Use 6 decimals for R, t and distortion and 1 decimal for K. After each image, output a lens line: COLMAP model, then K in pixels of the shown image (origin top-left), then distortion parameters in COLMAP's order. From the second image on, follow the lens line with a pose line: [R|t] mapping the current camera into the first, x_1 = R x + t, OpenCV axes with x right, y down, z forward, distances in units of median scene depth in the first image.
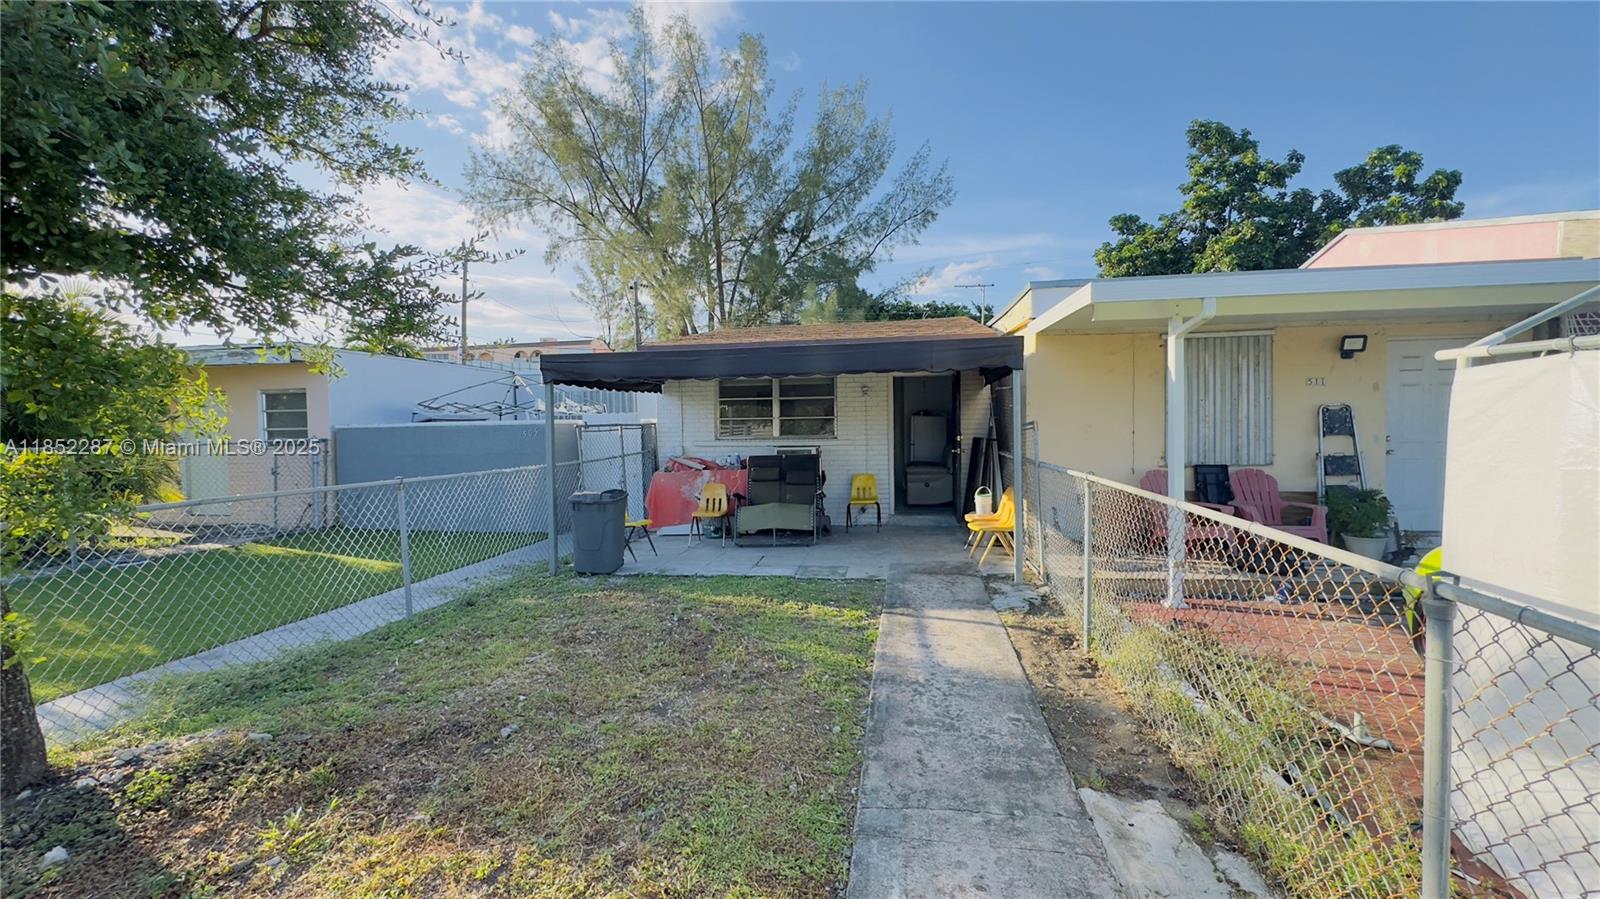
lens RADIAL K [[637.6, 0, 796.5], [0, 637.6, 447.5], [0, 0, 1]] dist [-0.004229, 0.000998]
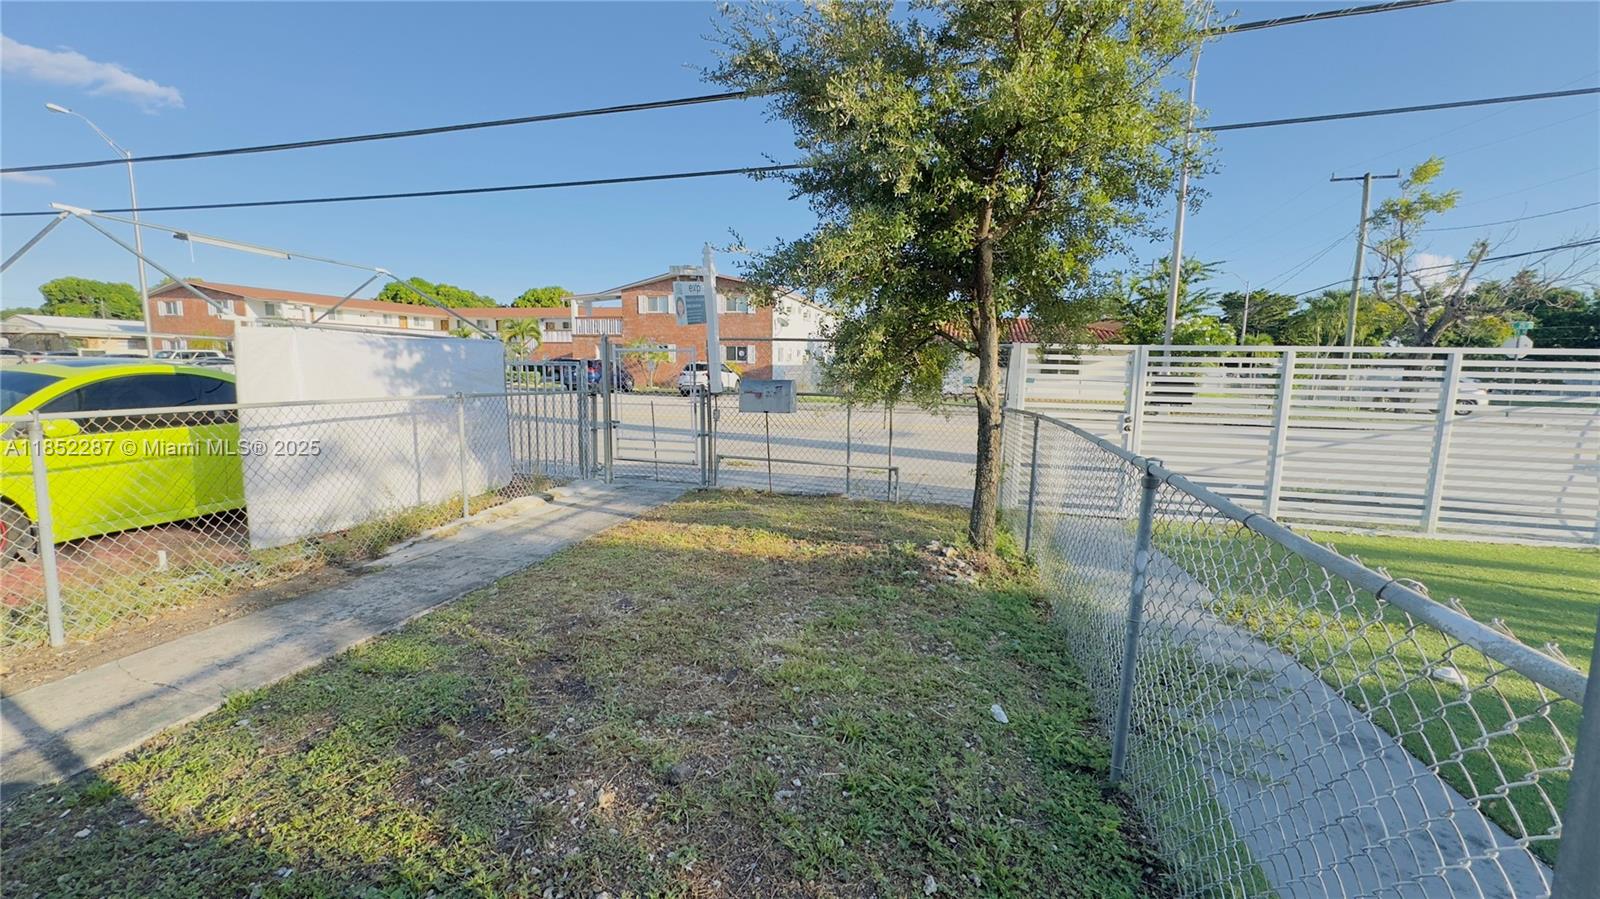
lens RADIAL K [[637.6, 0, 797.1], [0, 637.6, 445.5], [0, 0, 1]] dist [-0.004229, 0.000998]
pose [[-0.998734, -0.006105, 0.049924, -0.517884], [0.001802, 0.987626, 0.156819, -0.039701], [-0.050263, 0.156711, -0.986365, 1.855261]]
